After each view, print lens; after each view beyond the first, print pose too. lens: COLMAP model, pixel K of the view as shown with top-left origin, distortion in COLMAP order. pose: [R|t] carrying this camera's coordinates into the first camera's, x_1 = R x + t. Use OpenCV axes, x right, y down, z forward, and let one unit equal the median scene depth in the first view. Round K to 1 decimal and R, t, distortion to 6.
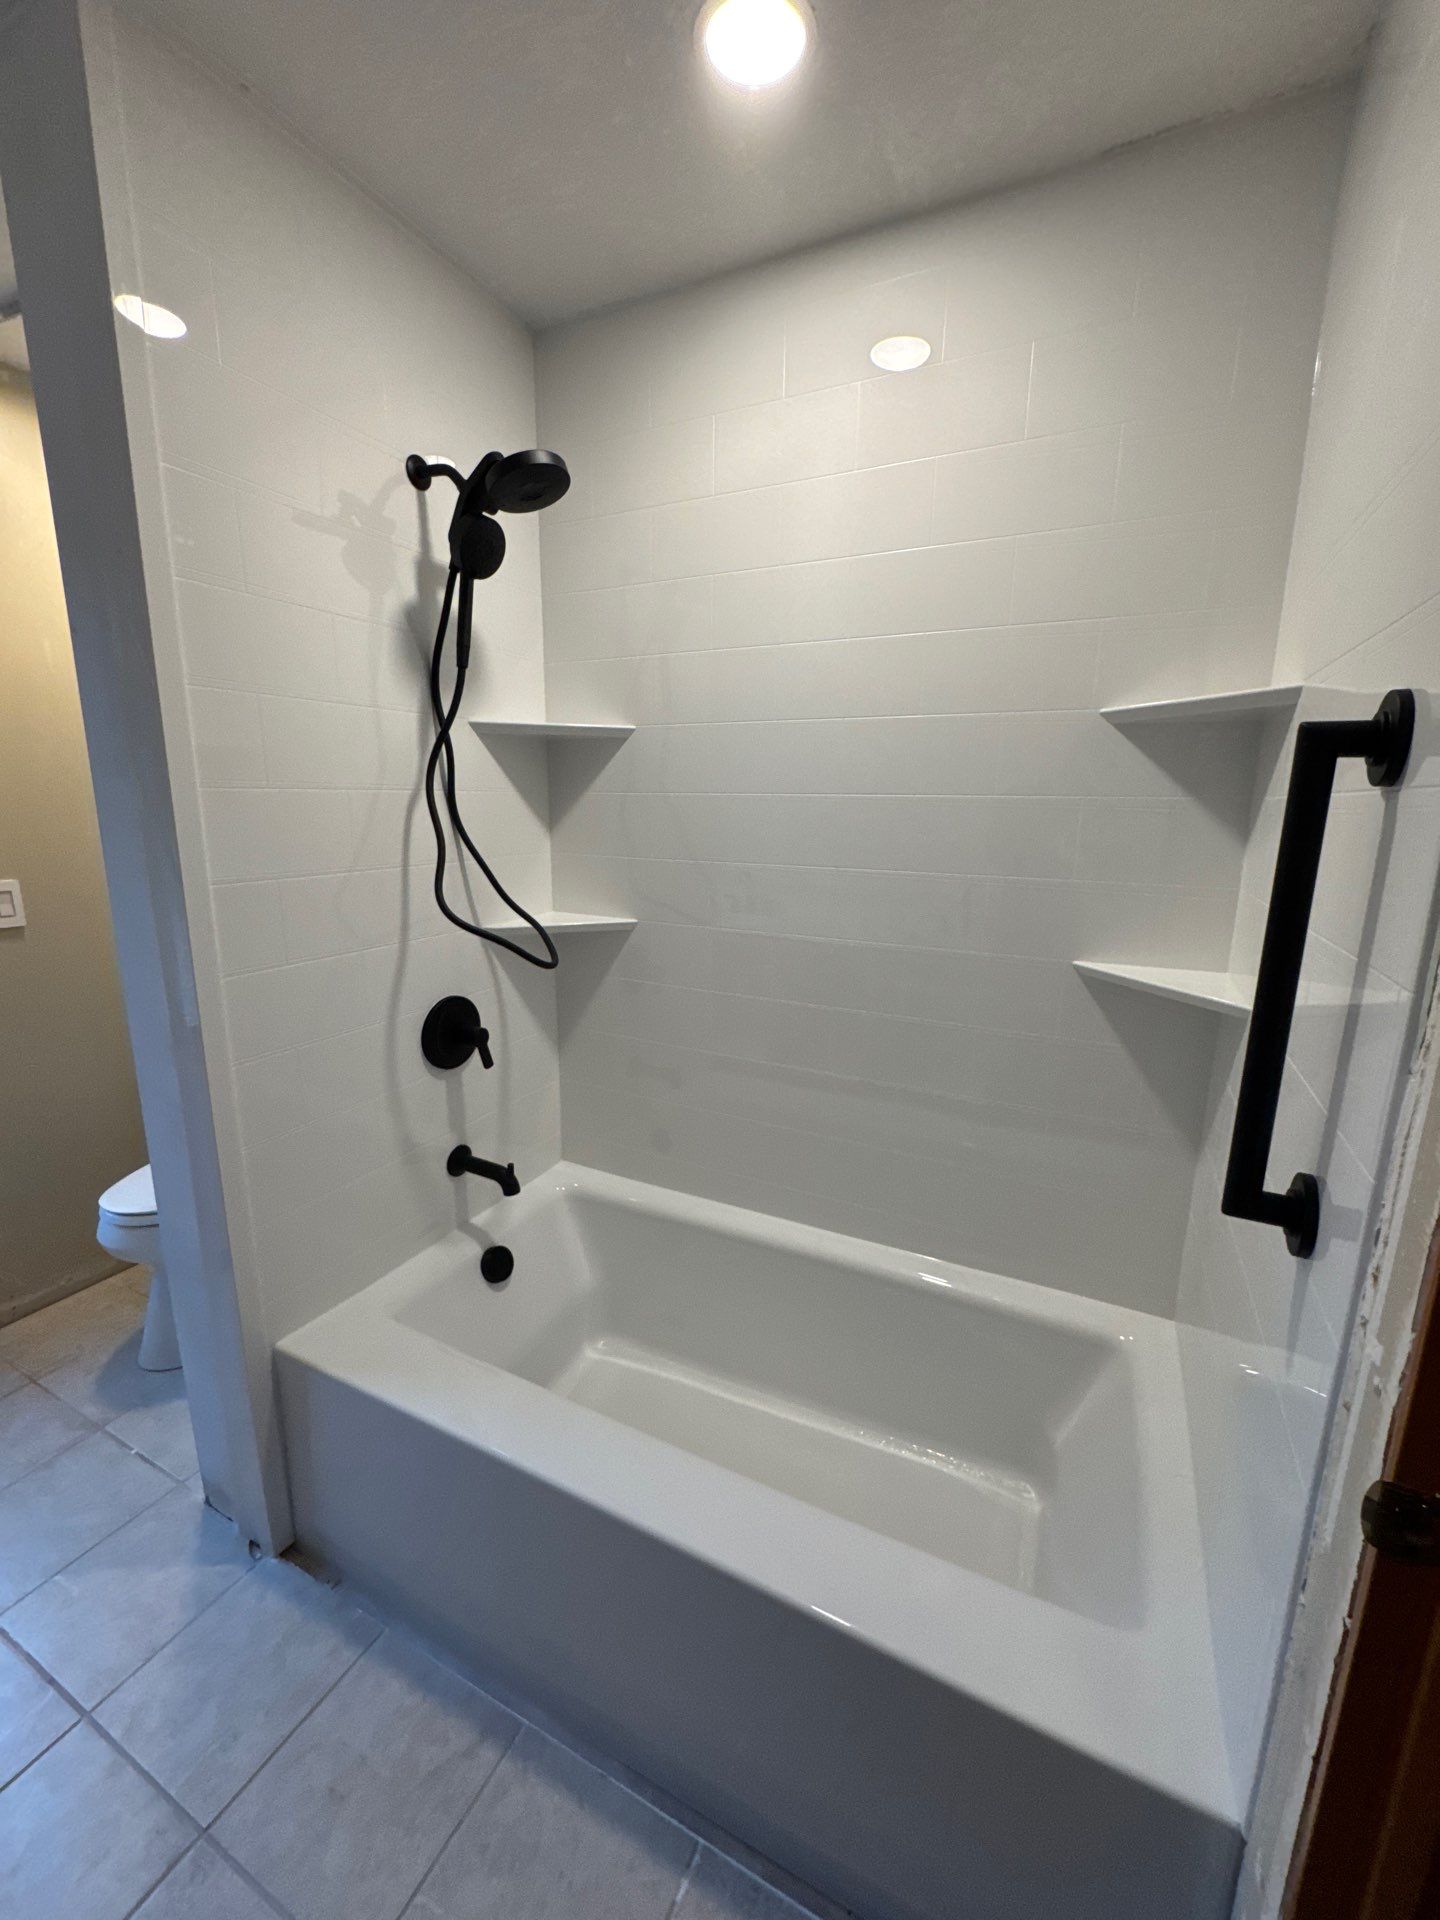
lens RADIAL K [[760.8, 0, 720.0], [0, 760.8, 969.7], [0, 0, 1]] dist [-0.001506, 0.000950]
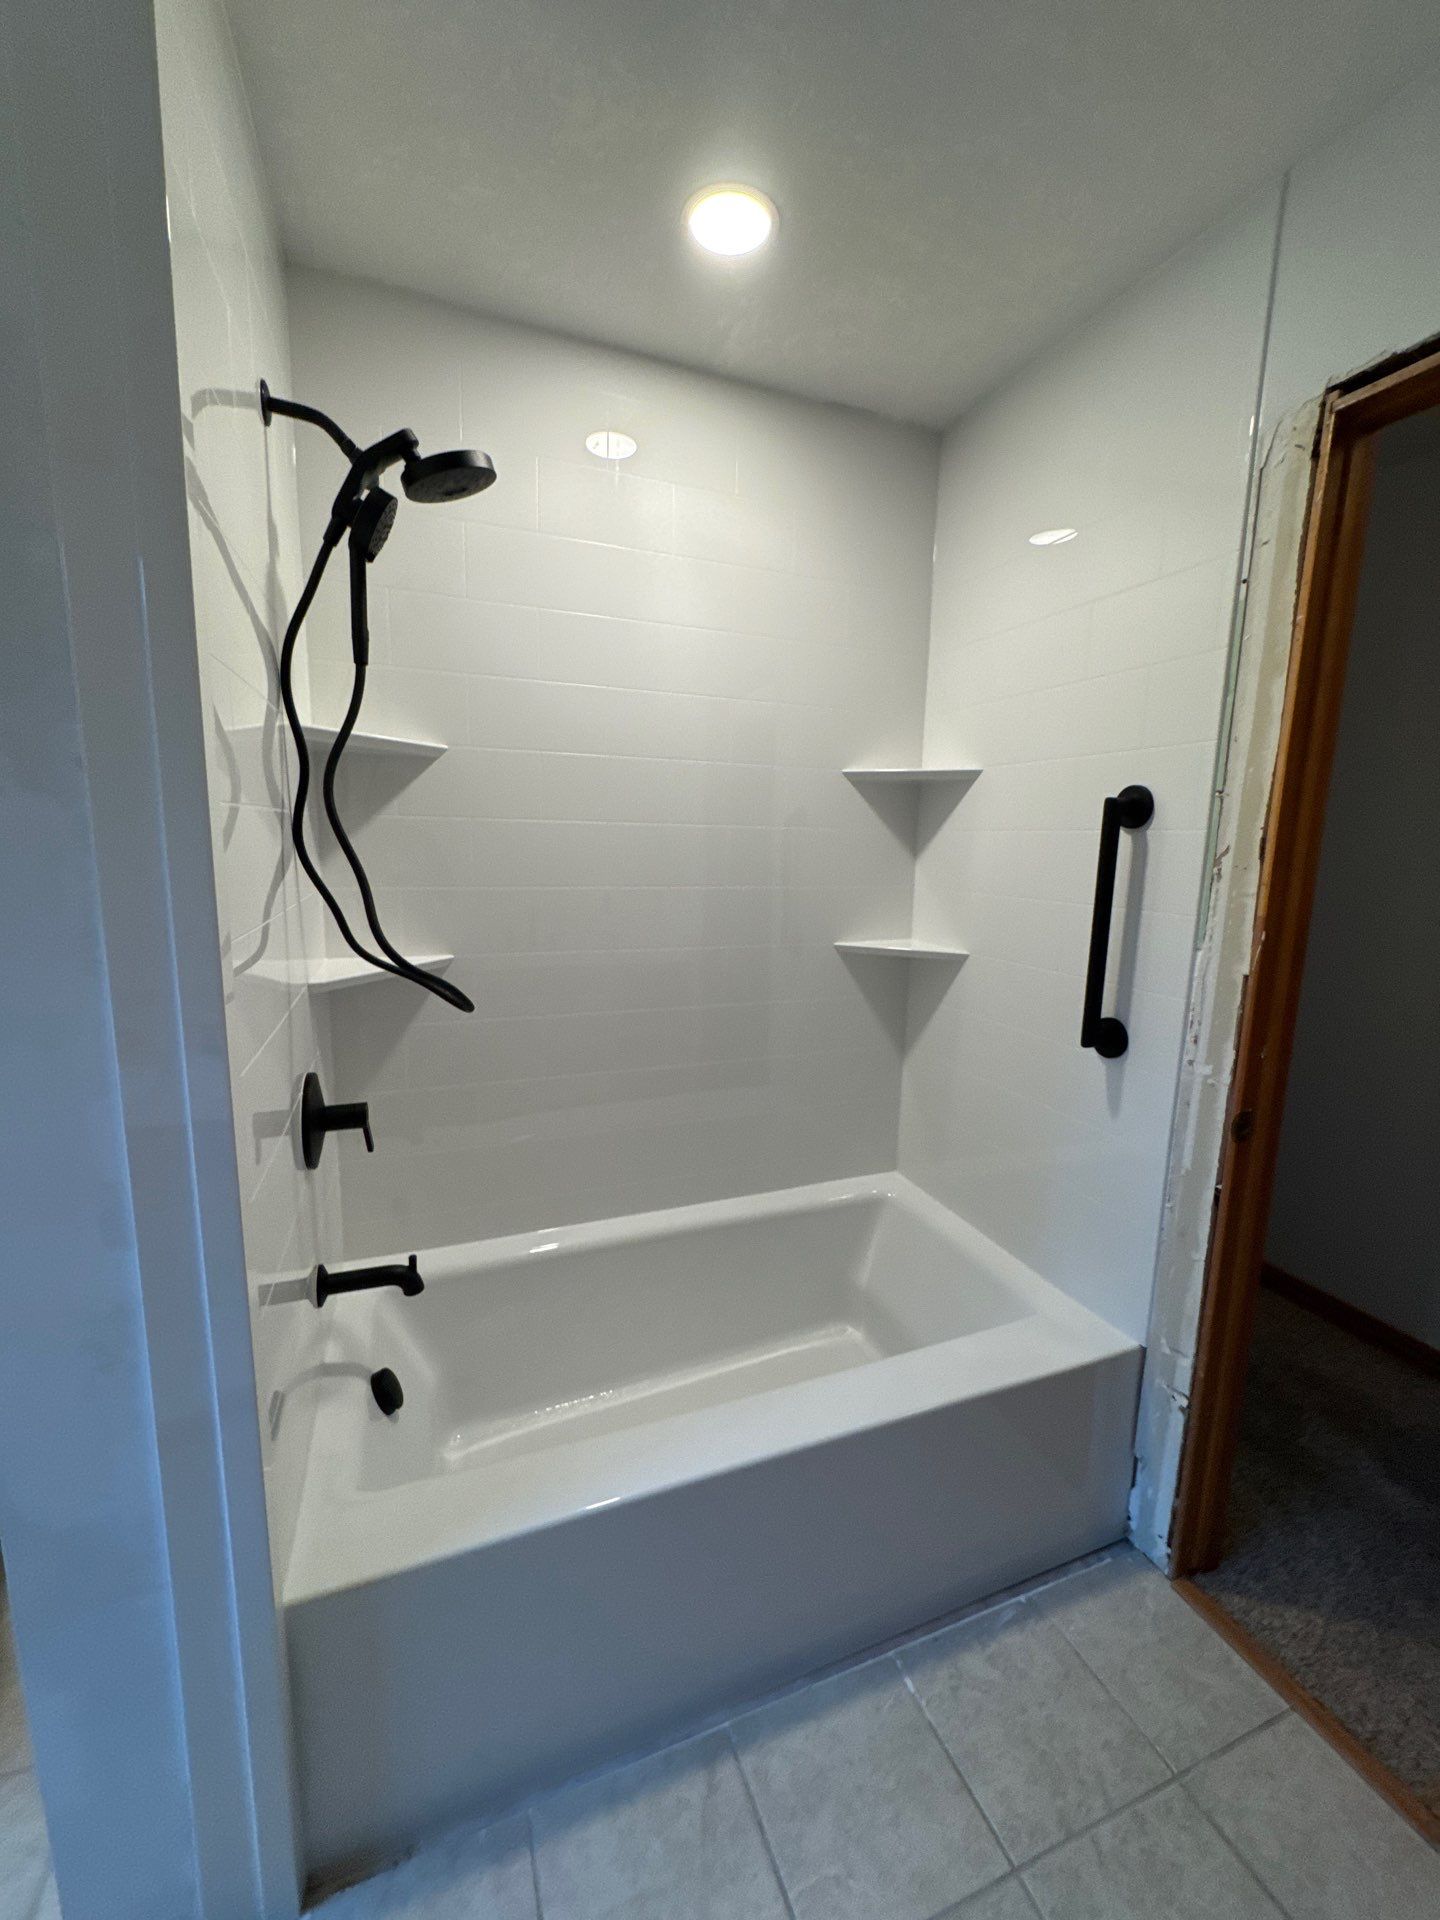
lens RADIAL K [[760.8, 0, 722.4], [0, 760.8, 970.8], [0, 0, 1]] dist [-0.001506, 0.000950]
pose [[0.674220, -0.126797, 0.727564, -0.729055], [0.148041, 0.988360, 0.035061, -0.040551], [-0.723541, 0.084070, 0.685143, 0.181256]]
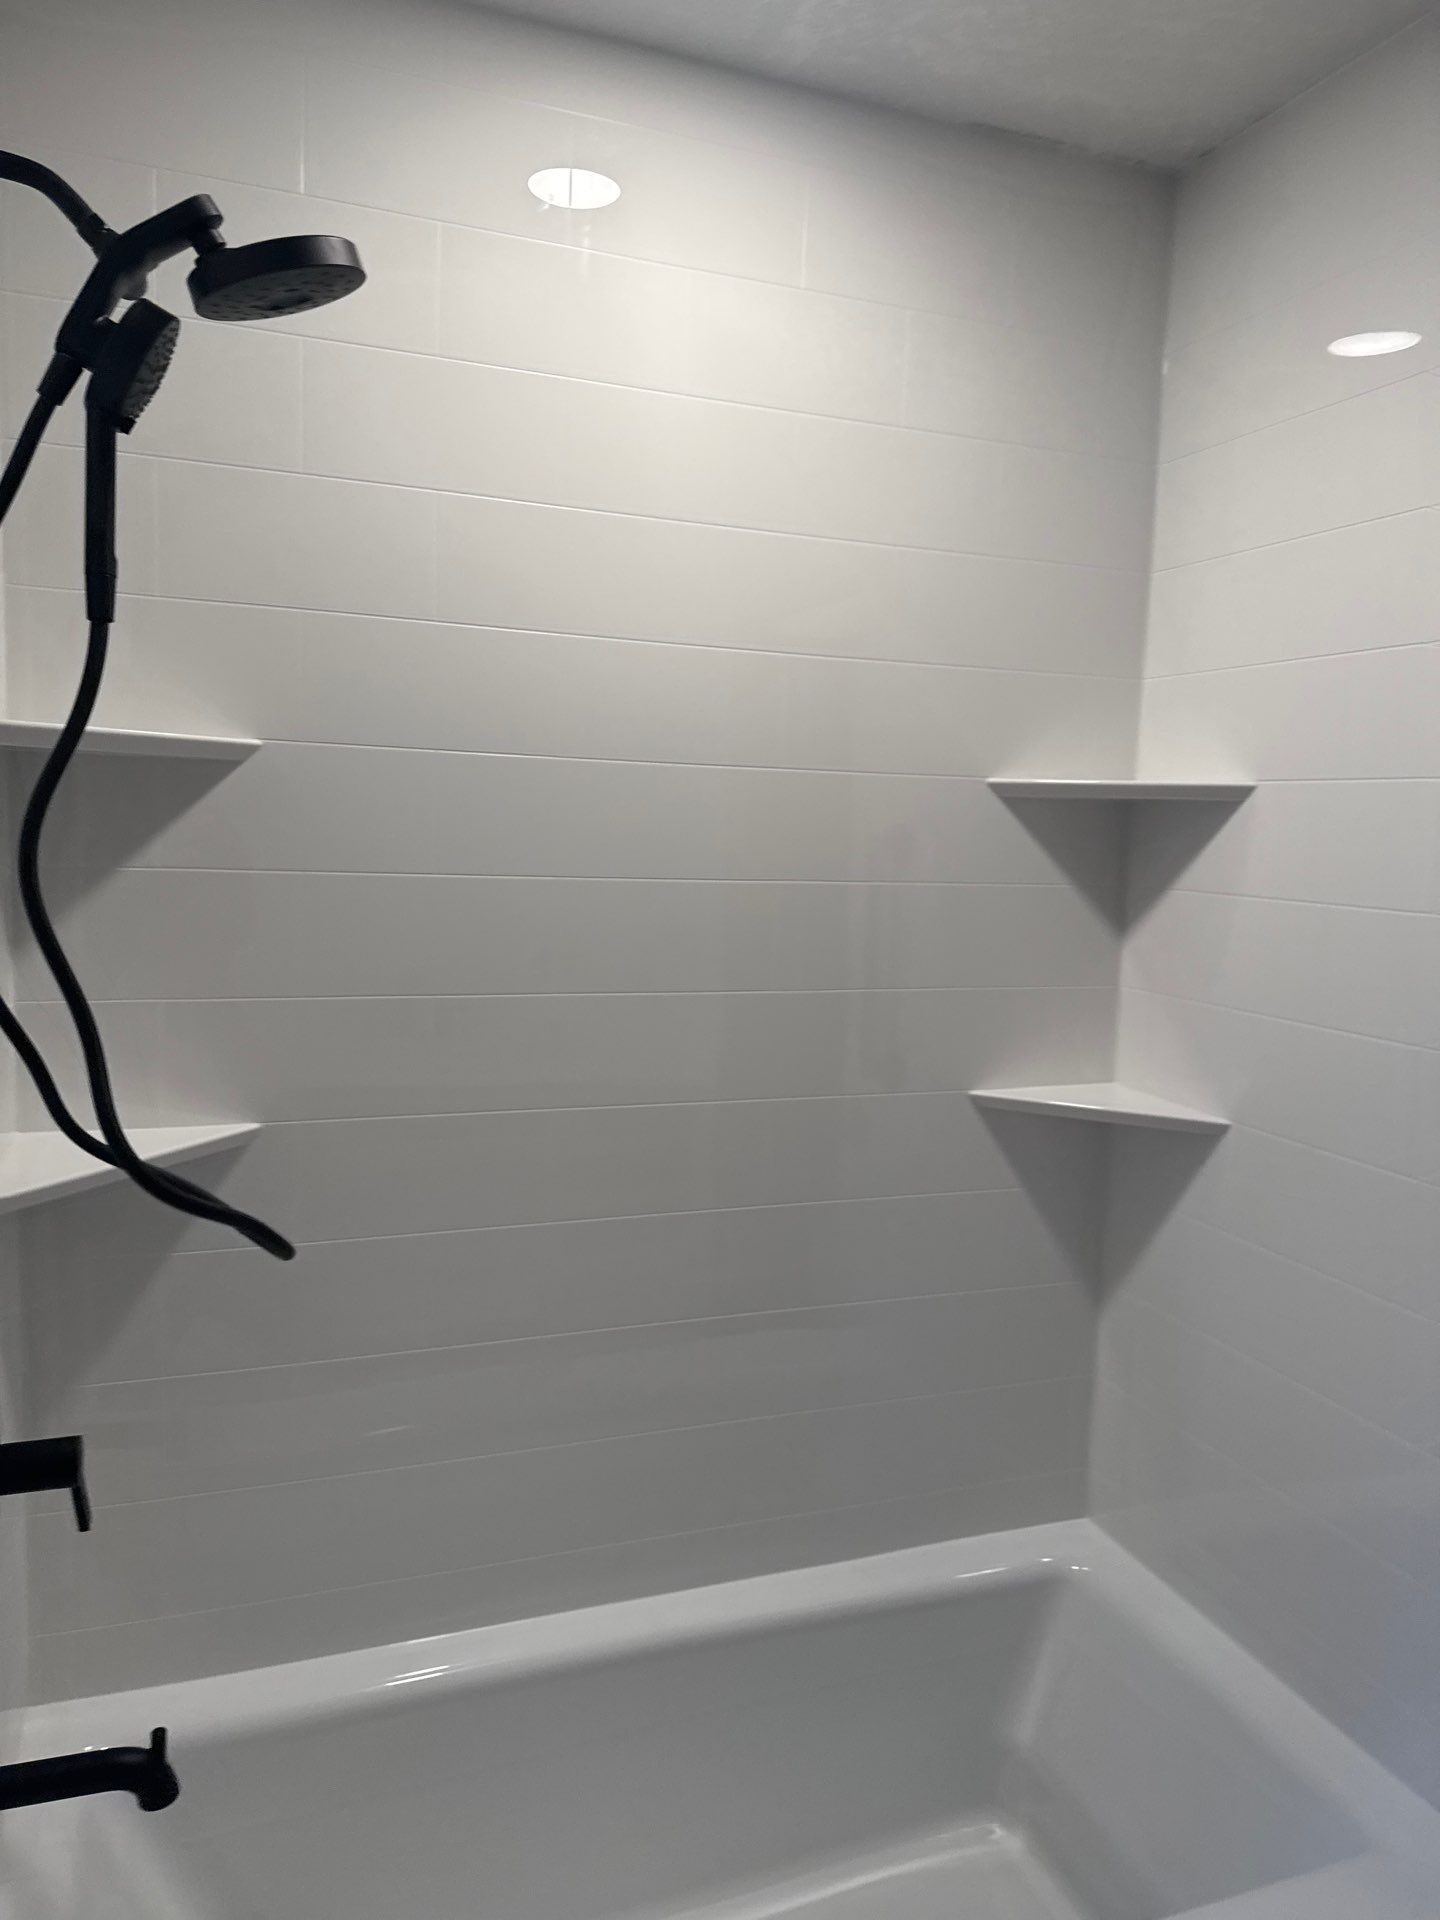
lens RADIAL K [[1342.5, 0, 729.3], [0, 1342.5, 976.6], [0, 0, 1]] dist [0.029969, -0.026340]
pose [[0.687812, -0.076241, 0.721874, -0.680205], [0.133214, 0.990837, -0.022281, -0.129599], [-0.713561, 0.111489, 0.691666, 0.225866]]
